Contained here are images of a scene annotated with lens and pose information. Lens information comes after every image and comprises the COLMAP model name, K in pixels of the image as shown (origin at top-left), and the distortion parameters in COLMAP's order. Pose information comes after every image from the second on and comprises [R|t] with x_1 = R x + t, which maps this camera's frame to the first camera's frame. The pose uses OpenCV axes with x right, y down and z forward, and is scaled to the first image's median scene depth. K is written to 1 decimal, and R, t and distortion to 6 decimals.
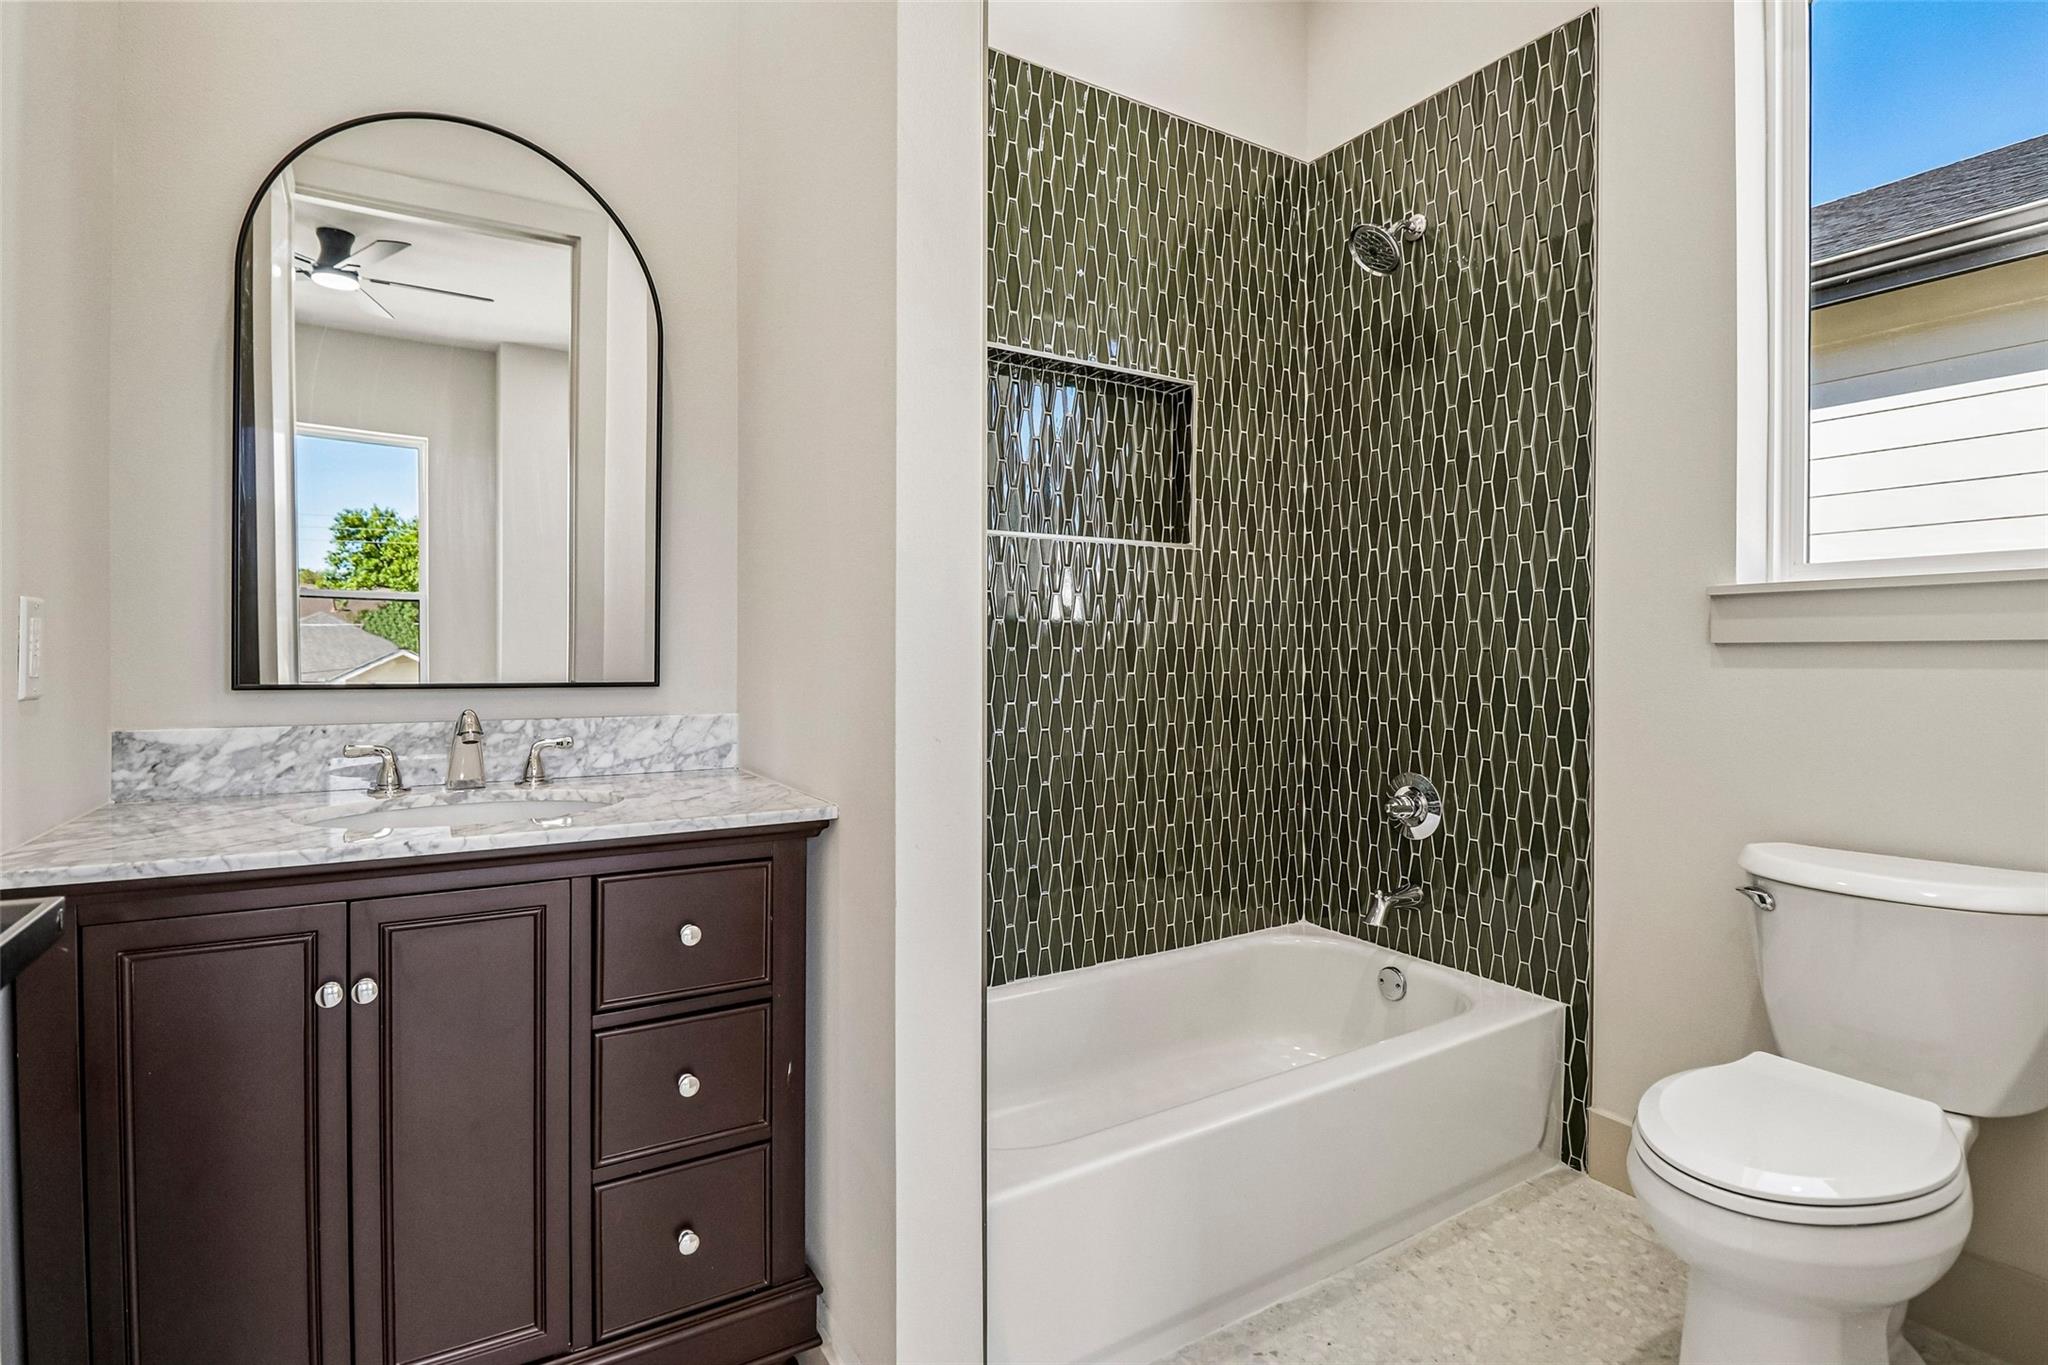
lens RADIAL K [[968.3, 0, 1012.6], [0, 968.3, 638.5], [0, 0, 1]] dist [-0.010953, -0.000655]
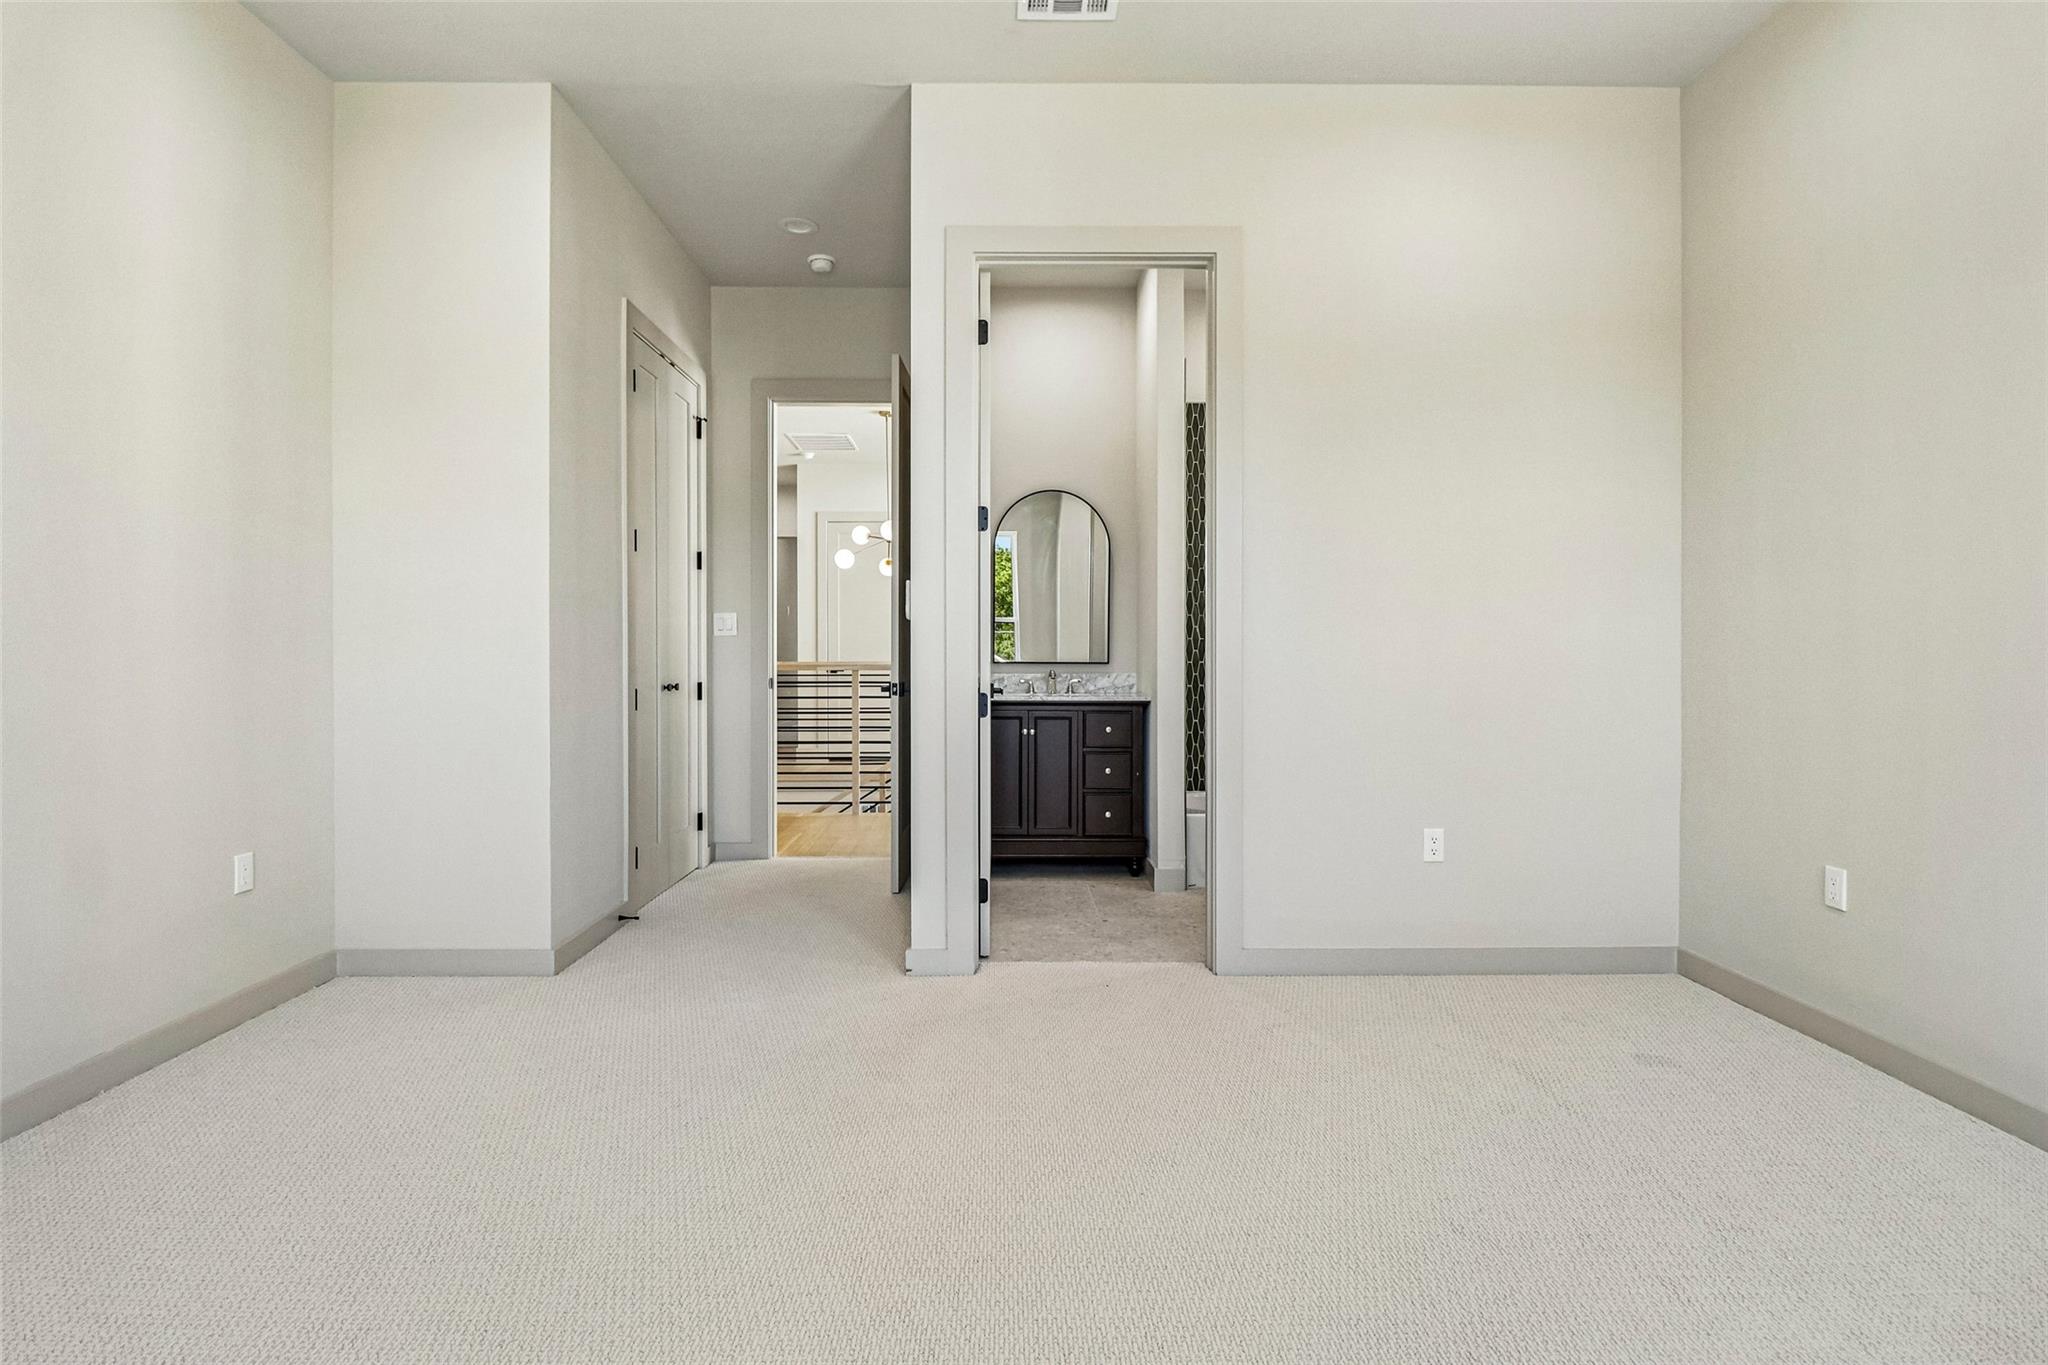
lens RADIAL K [[968.3, 0, 1012.6], [0, 968.3, 638.5], [0, 0, 1]] dist [-0.010953, -0.000655]
pose [[0.861118, -0.003432, -0.508394, 1.179658], [-0.001781, 0.999951, -0.009767, 0.004782], [0.508402, 0.009316, 0.861069, -2.260071]]
